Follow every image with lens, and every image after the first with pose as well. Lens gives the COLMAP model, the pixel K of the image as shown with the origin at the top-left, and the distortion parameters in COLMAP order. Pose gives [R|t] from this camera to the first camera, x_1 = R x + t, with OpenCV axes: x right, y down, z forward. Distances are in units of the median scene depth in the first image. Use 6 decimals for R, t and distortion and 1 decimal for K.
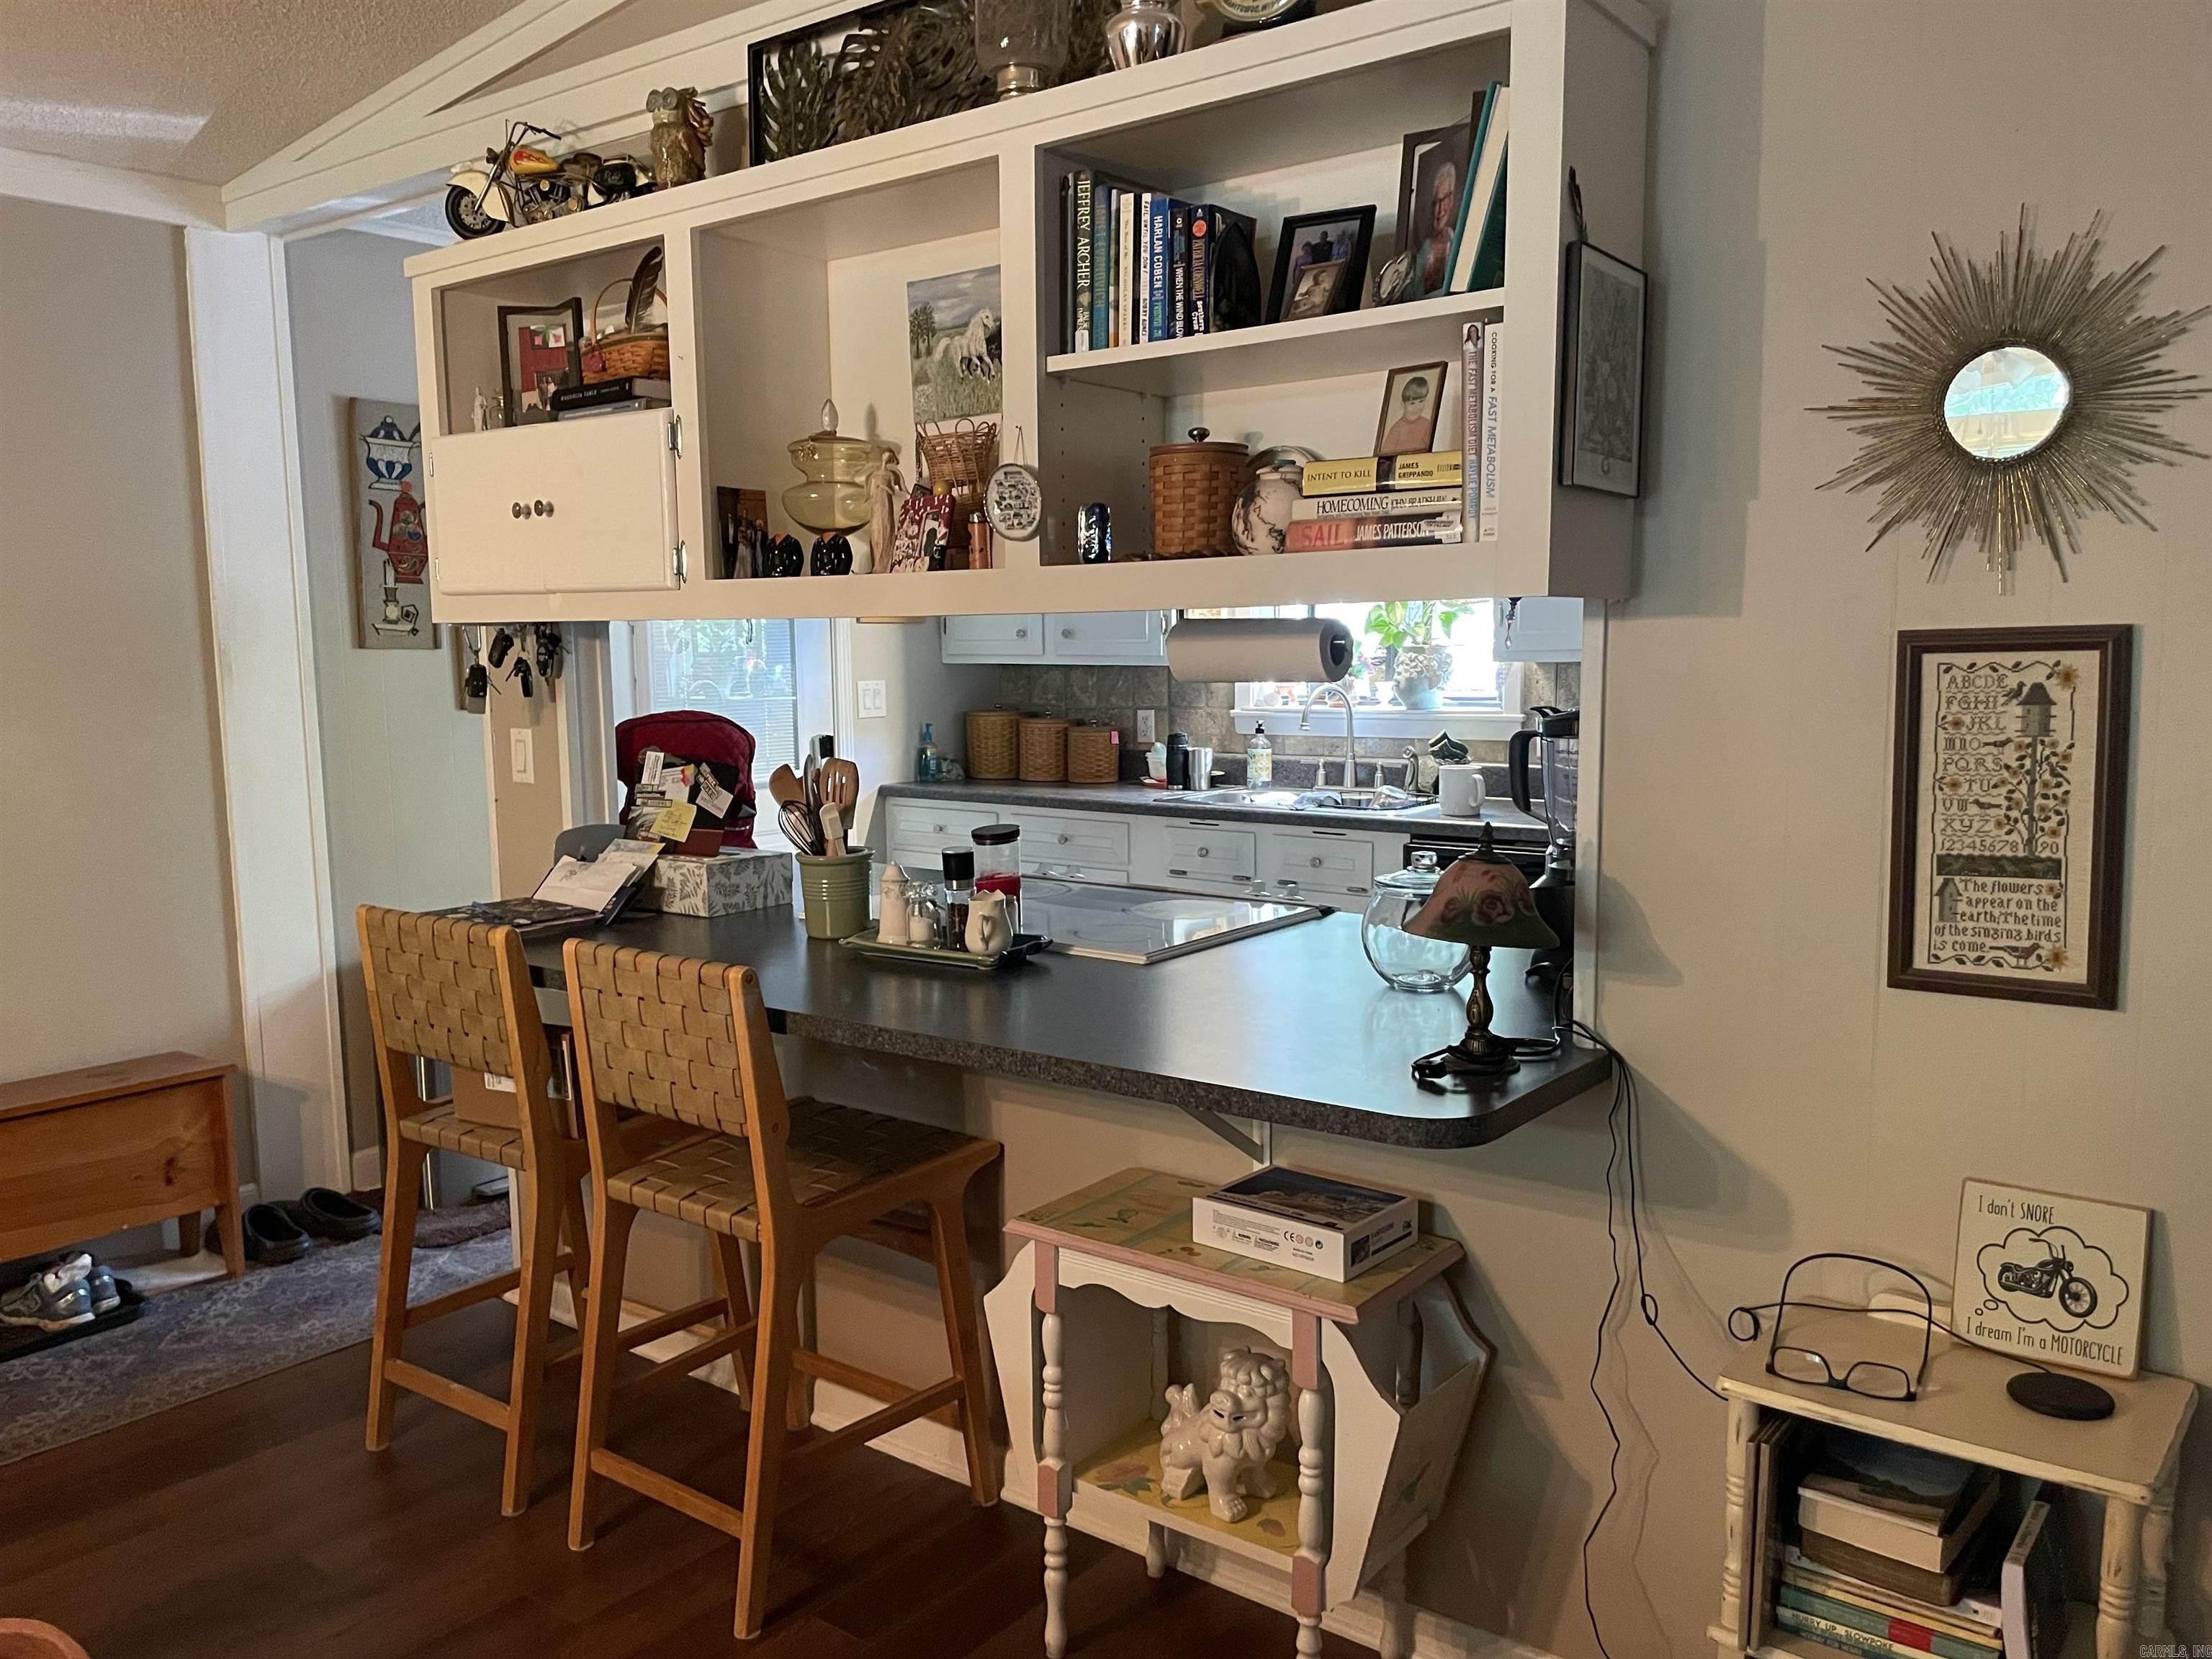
lens RADIAL K [[1660.6, 0, 1115.1], [0, 1660.6, 830.7], [0, 0, 1]] dist [0.093404, -0.135652]
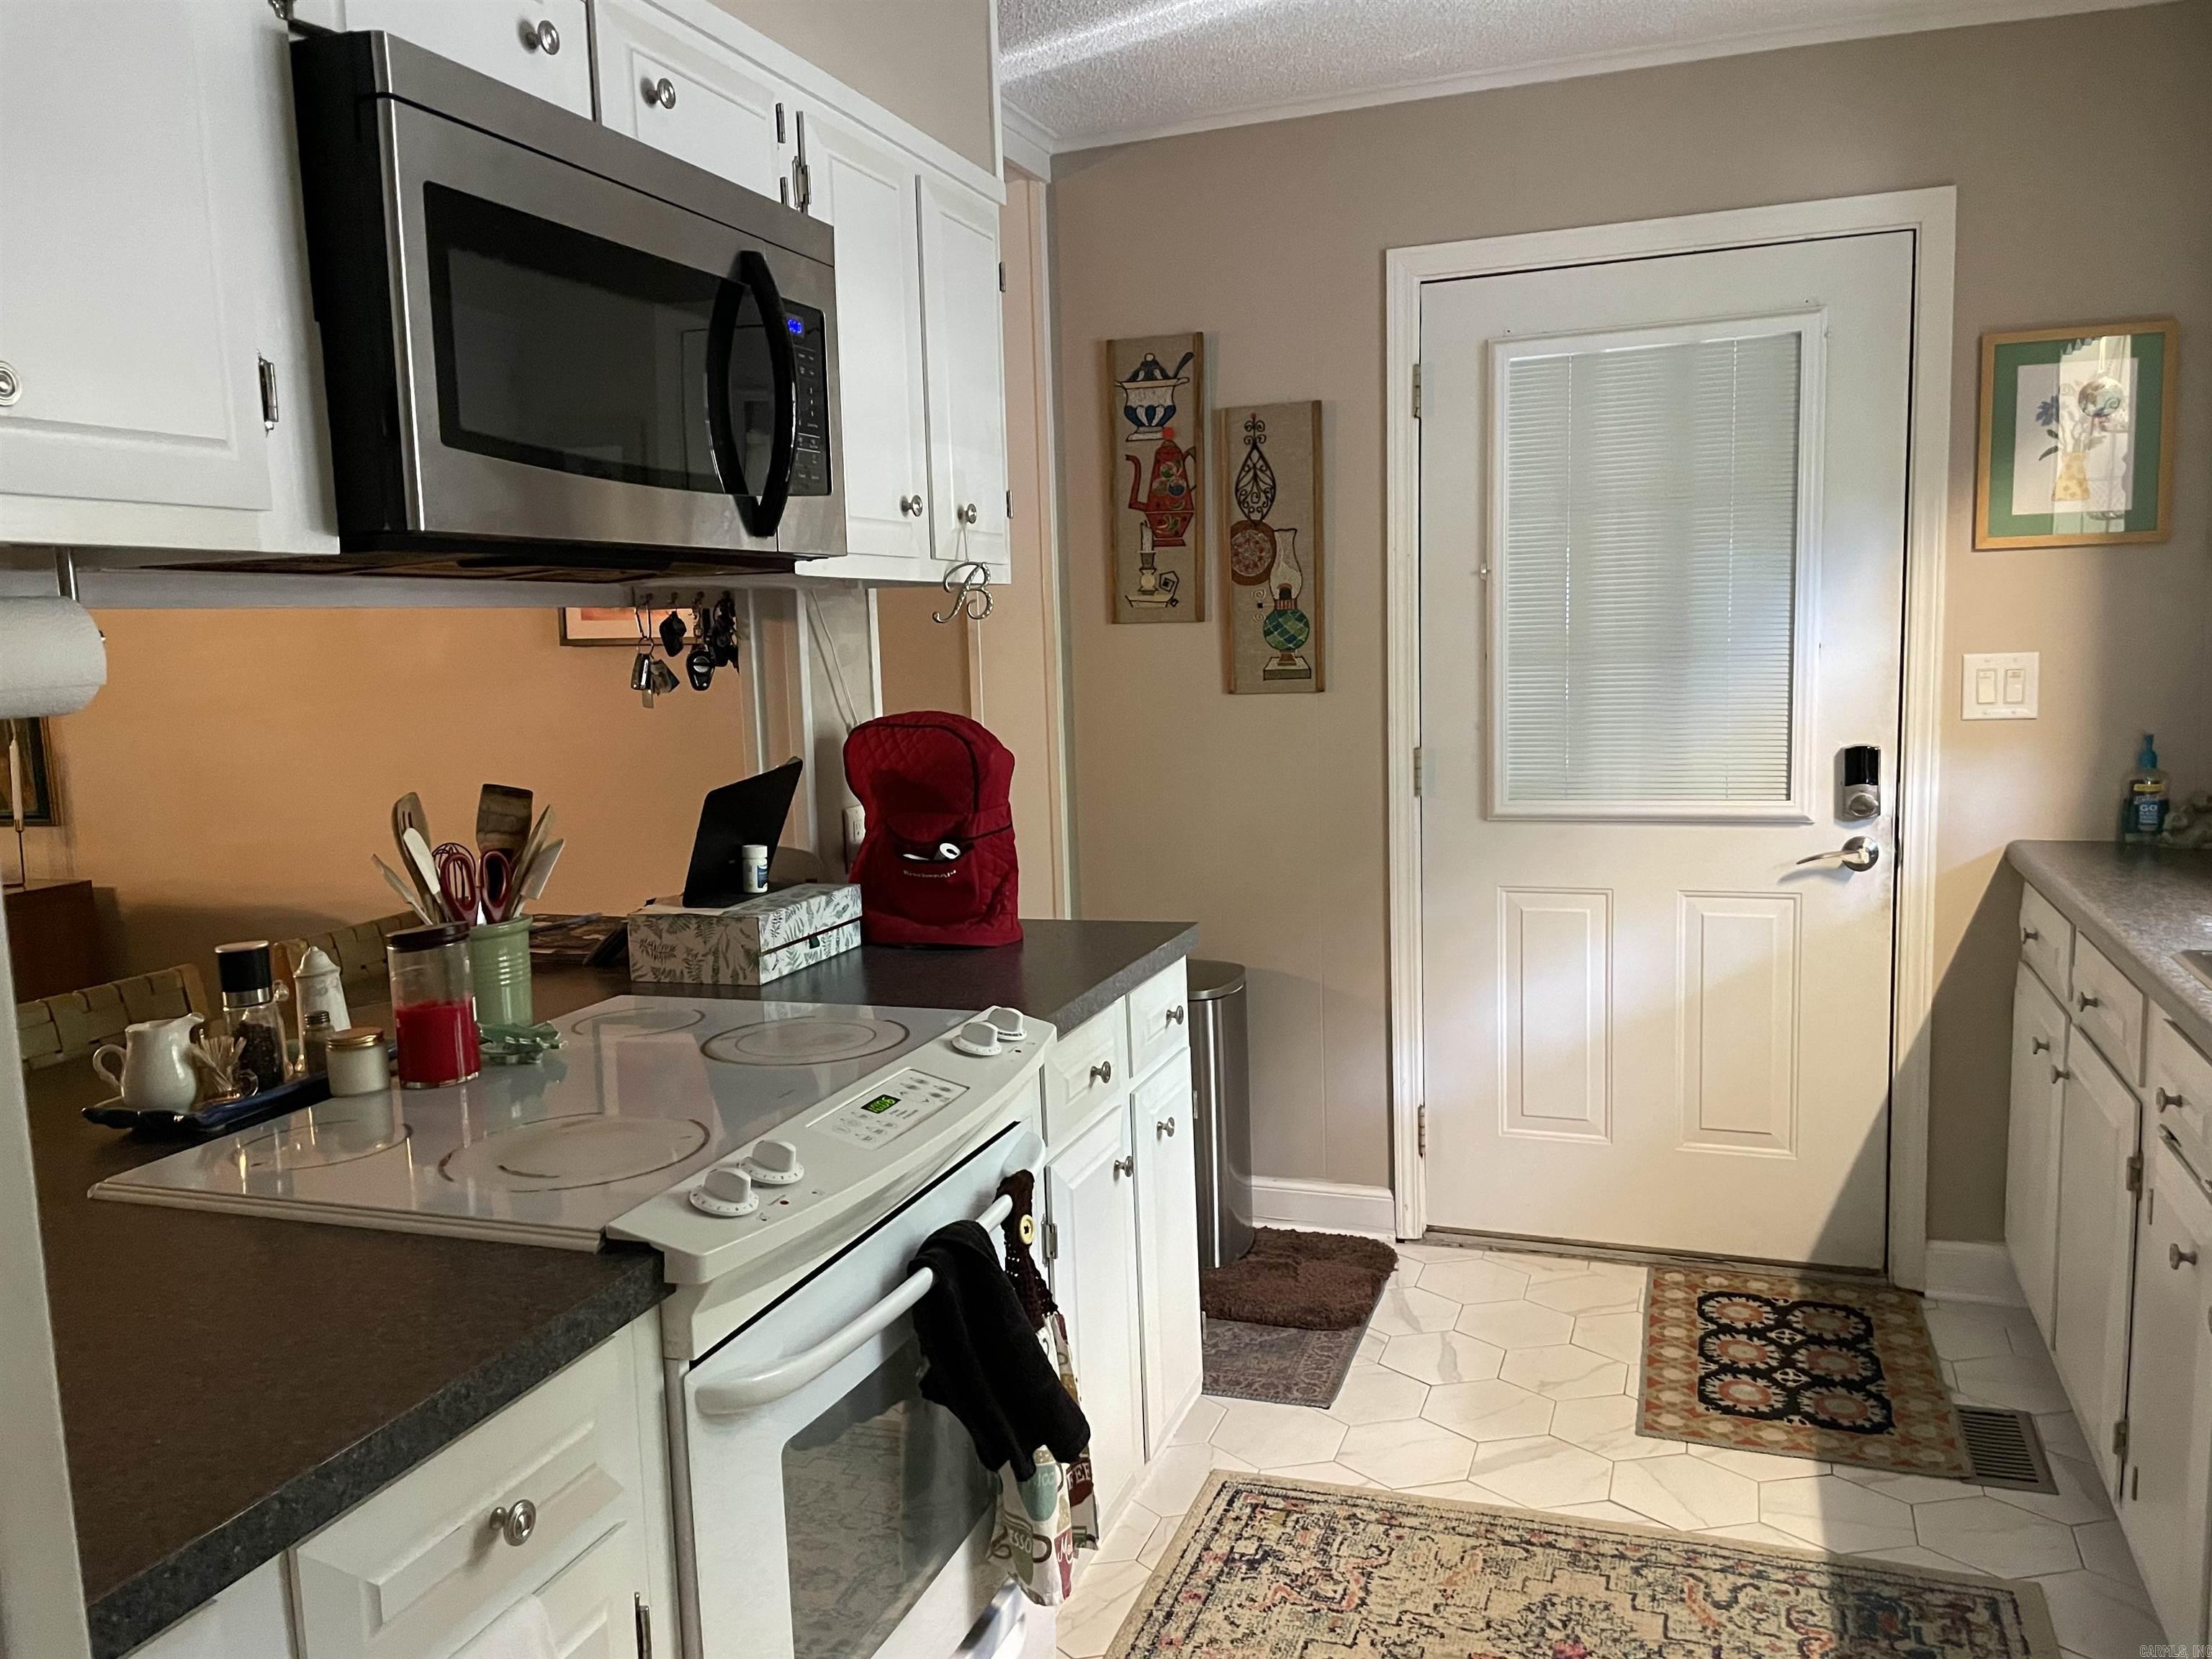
lens RADIAL K [[1660.6, 0, 1115.1], [0, 1660.6, 830.7], [0, 0, 1]] dist [0.093404, -0.135652]
pose [[0.279758, 0.109660, -0.953787, 0.410692], [-0.080323, 0.992646, 0.090568, -0.078574], [0.956705, 0.051274, 0.286508, 0.747753]]
